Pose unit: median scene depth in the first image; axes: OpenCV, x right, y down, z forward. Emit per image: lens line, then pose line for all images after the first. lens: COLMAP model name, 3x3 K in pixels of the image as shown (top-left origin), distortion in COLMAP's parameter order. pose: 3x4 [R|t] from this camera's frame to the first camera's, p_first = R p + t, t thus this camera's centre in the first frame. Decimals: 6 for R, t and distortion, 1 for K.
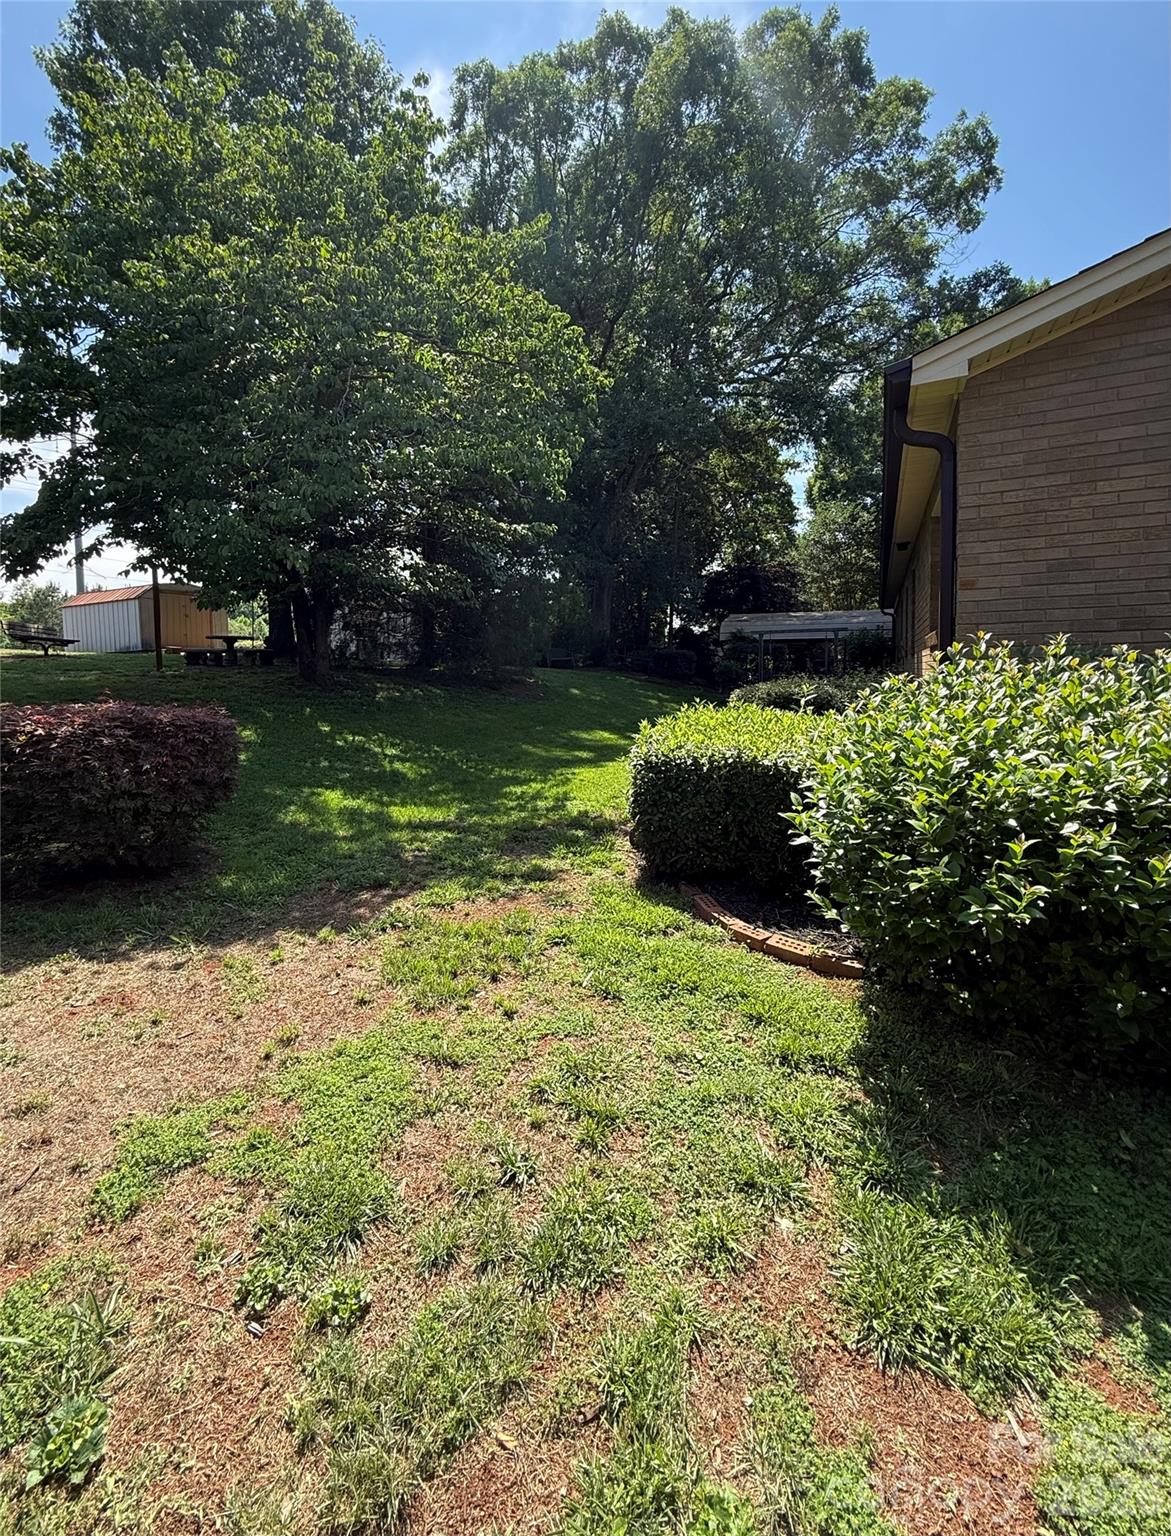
lens RADIAL K [[673.1, 0, 583.1], [0, 673.1, 699.9], [0, 0, 1]] dist [0.000611, 0.000157]
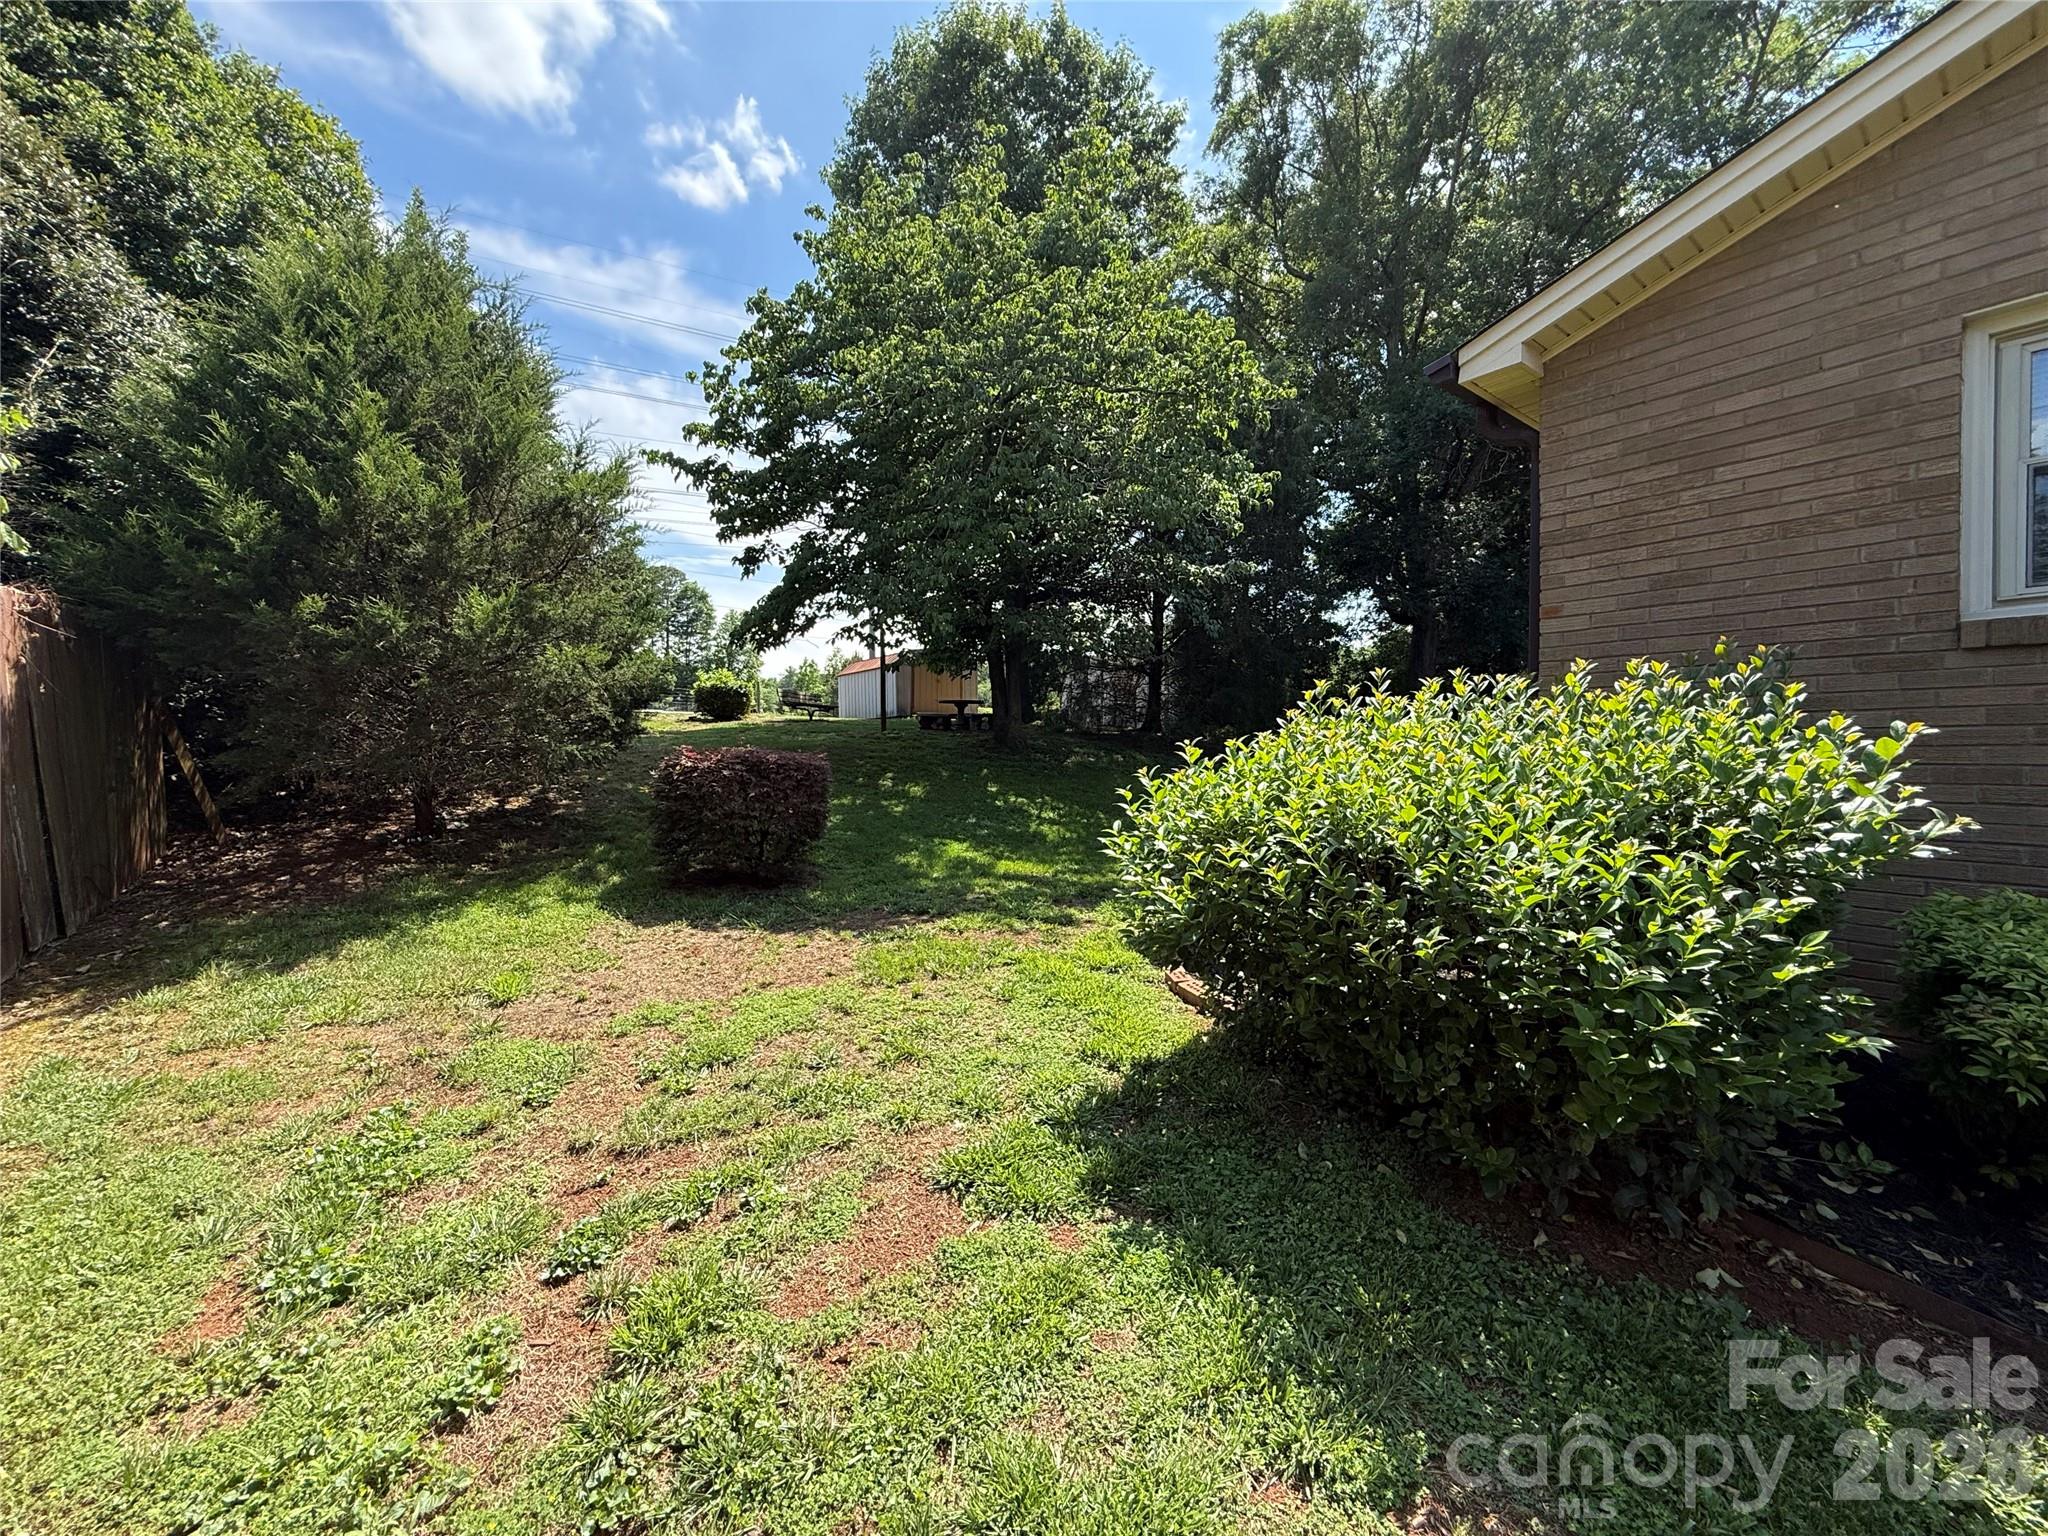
lens RADIAL K [[822.0, 0, 1024.6], [0, 822.0, 763.1], [0, 0, 1]] dist [0.001282, 0.000069]
pose [[0.896974, 0.020136, -0.441624, 0.483905], [-0.028054, 0.999541, -0.011405, 0.041266], [0.441192, 0.022619, 0.897128, -0.169966]]
